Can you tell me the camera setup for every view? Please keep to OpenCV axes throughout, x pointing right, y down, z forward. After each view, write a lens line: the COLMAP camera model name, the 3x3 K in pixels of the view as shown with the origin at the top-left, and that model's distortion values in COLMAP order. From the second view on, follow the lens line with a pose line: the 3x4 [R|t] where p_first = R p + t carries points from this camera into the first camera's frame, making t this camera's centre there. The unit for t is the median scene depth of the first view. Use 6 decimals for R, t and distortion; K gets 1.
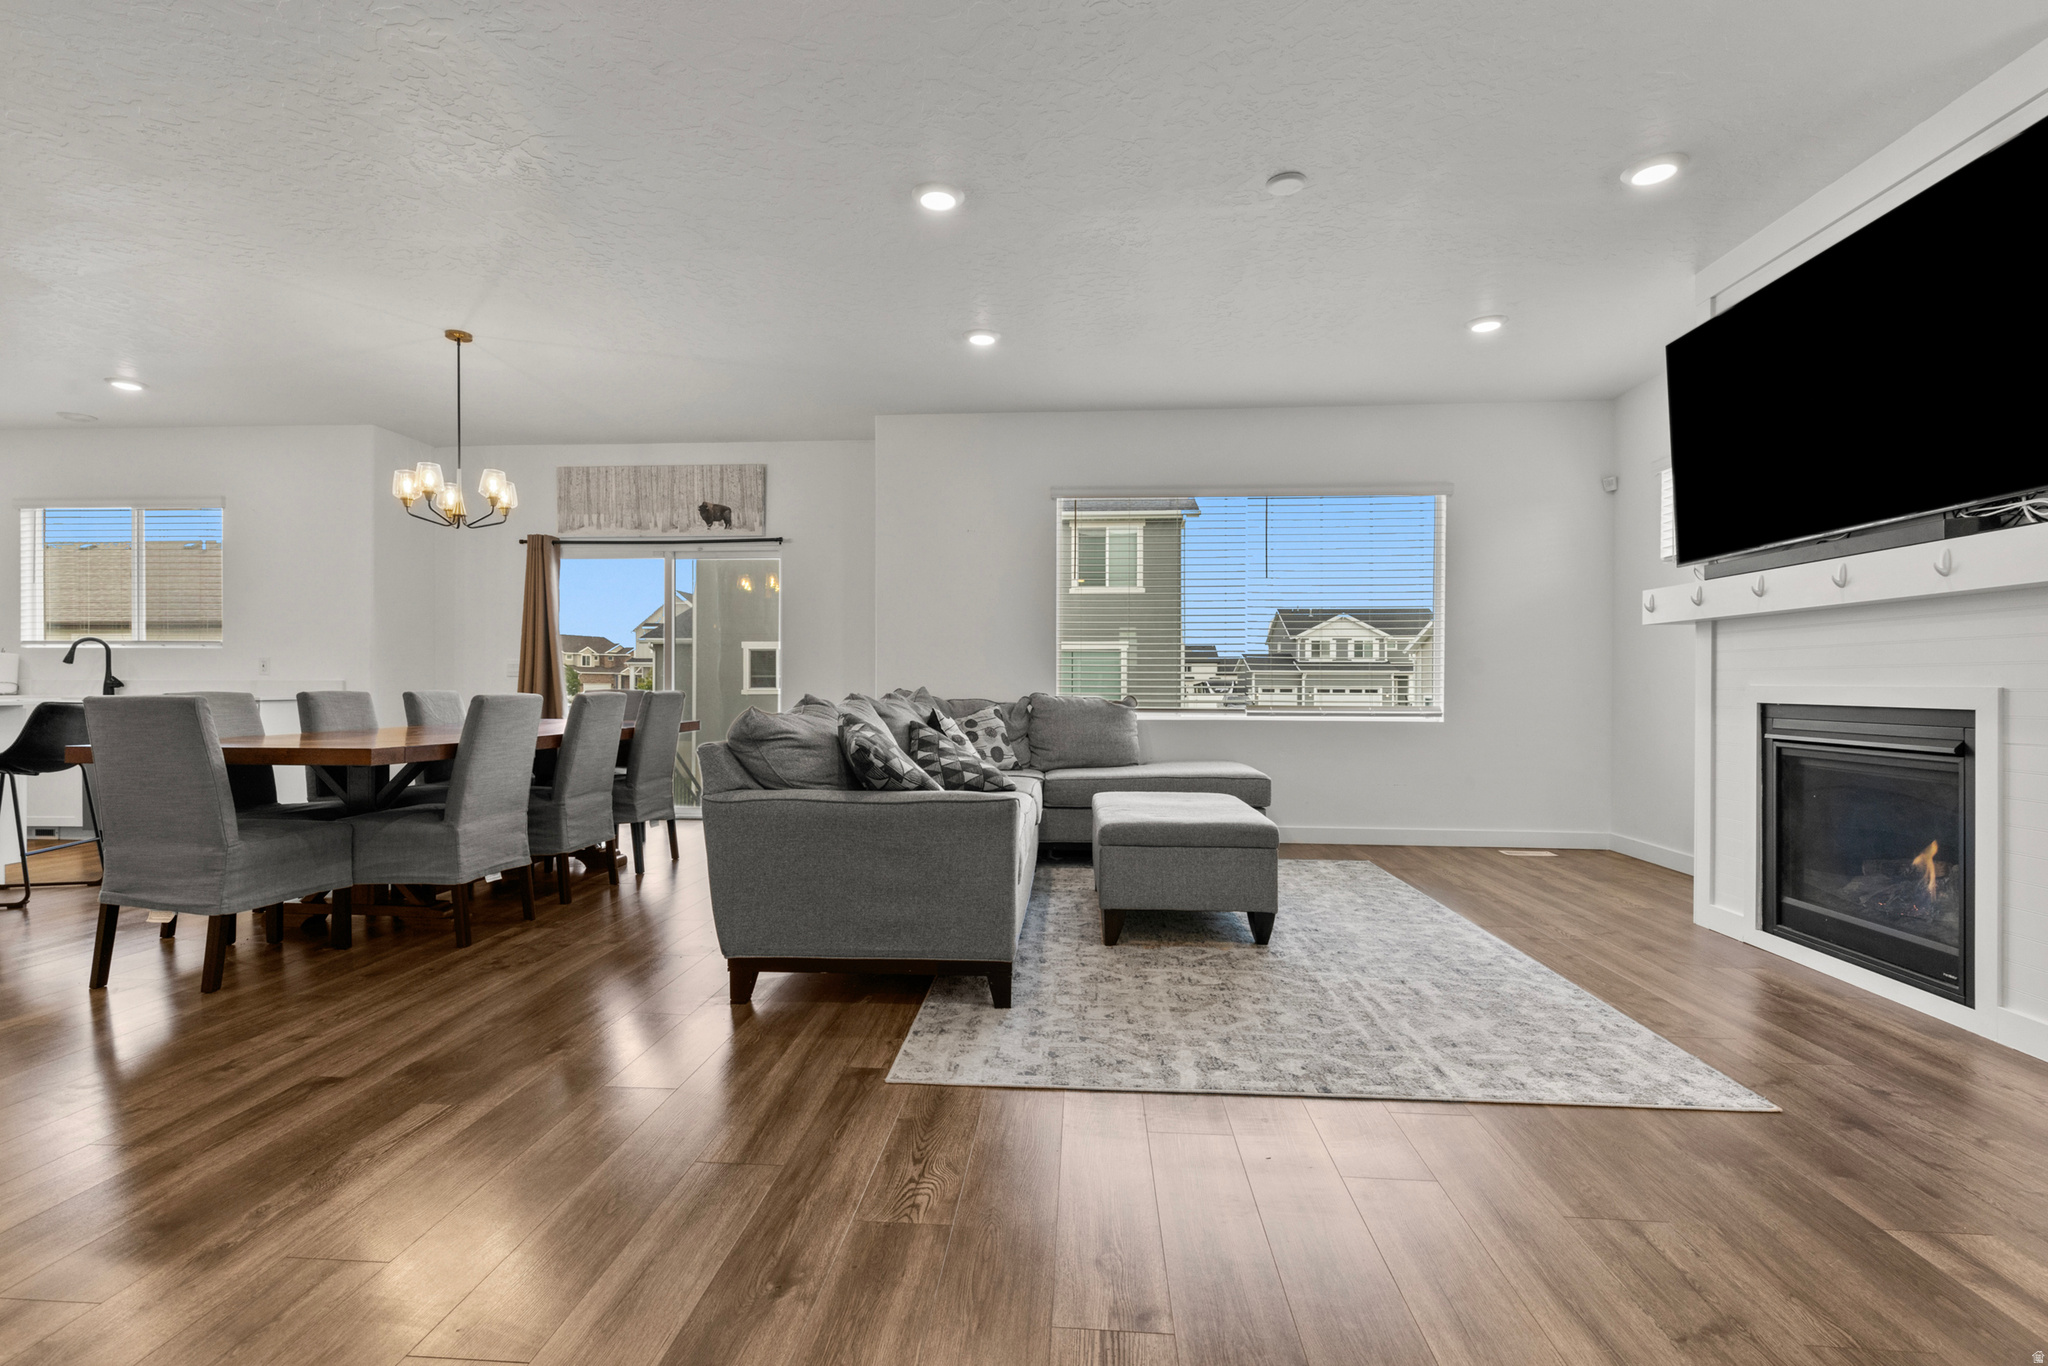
lens RADIAL K [[920.8, 0, 1018.5], [0, 920.8, 682.5], [0, 0, 1]] dist [0.013362, -0.000315]
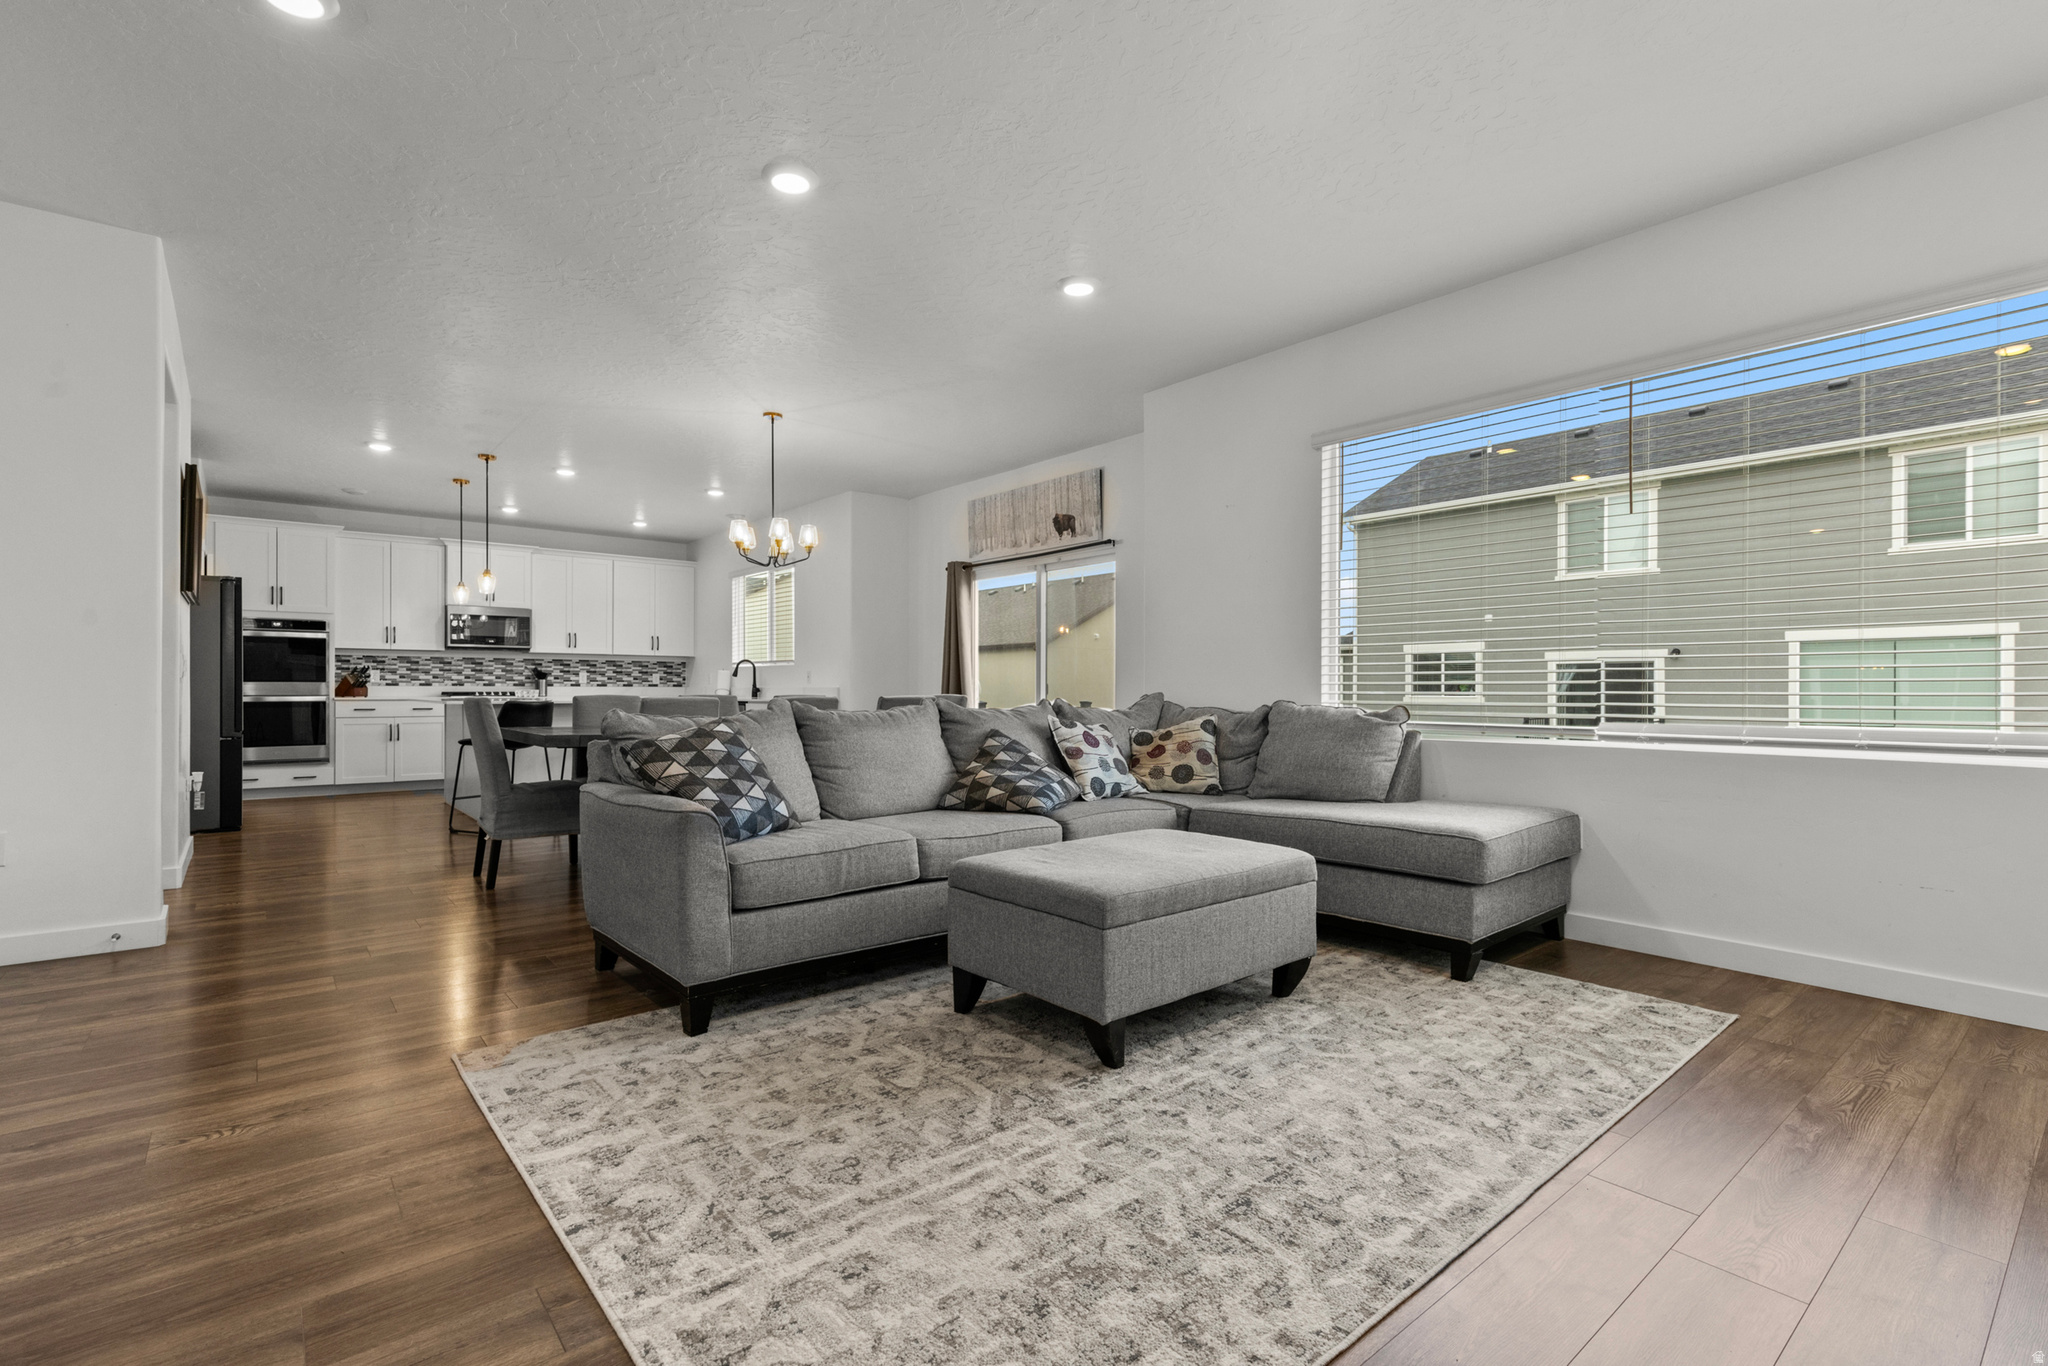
lens RADIAL K [[922.0, 0, 995.3], [0, 922.0, 684.6], [0, 0, 1]] dist [0.007348, -0.000246]
pose [[0.688123, -0.004825, -0.725578, 0.805500], [0.002422, 0.999988, -0.004354, 0.001233], [0.725590, 0.001239, 0.688126, 0.527181]]
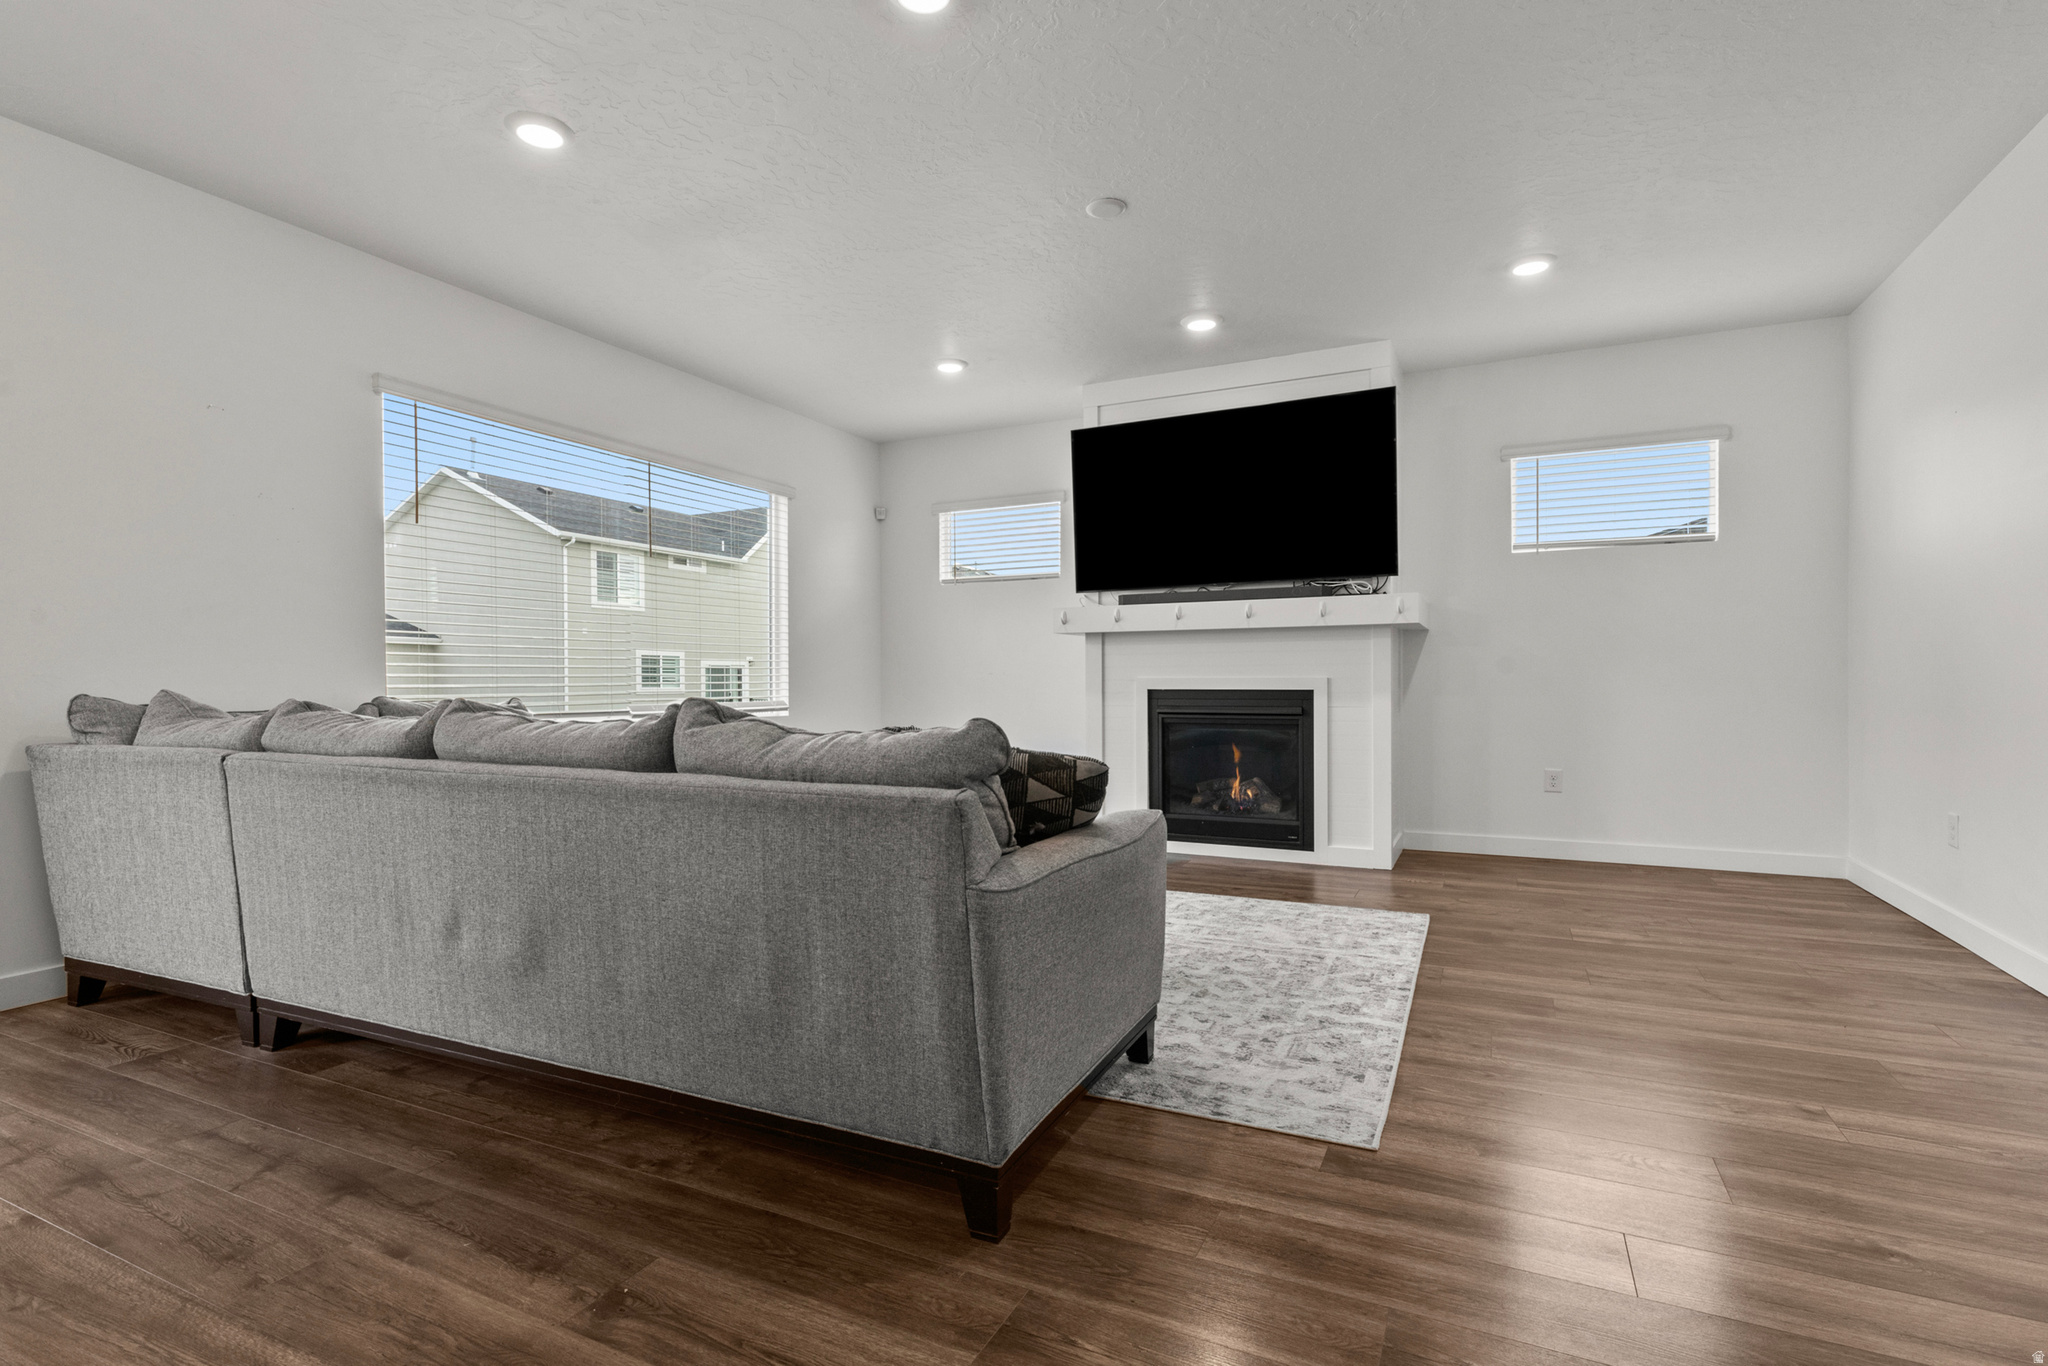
lens RADIAL K [[914.7, 0, 1012.7], [0, 914.7, 682.6], [0, 0, 1]] dist [0.023673, -0.010251]
pose [[0.390839, 0.002684, 0.920455, -0.746209], [0.005066, 0.999974, -0.005067, 0.018610], [-0.920445, 0.006644, 0.390815, 0.720524]]
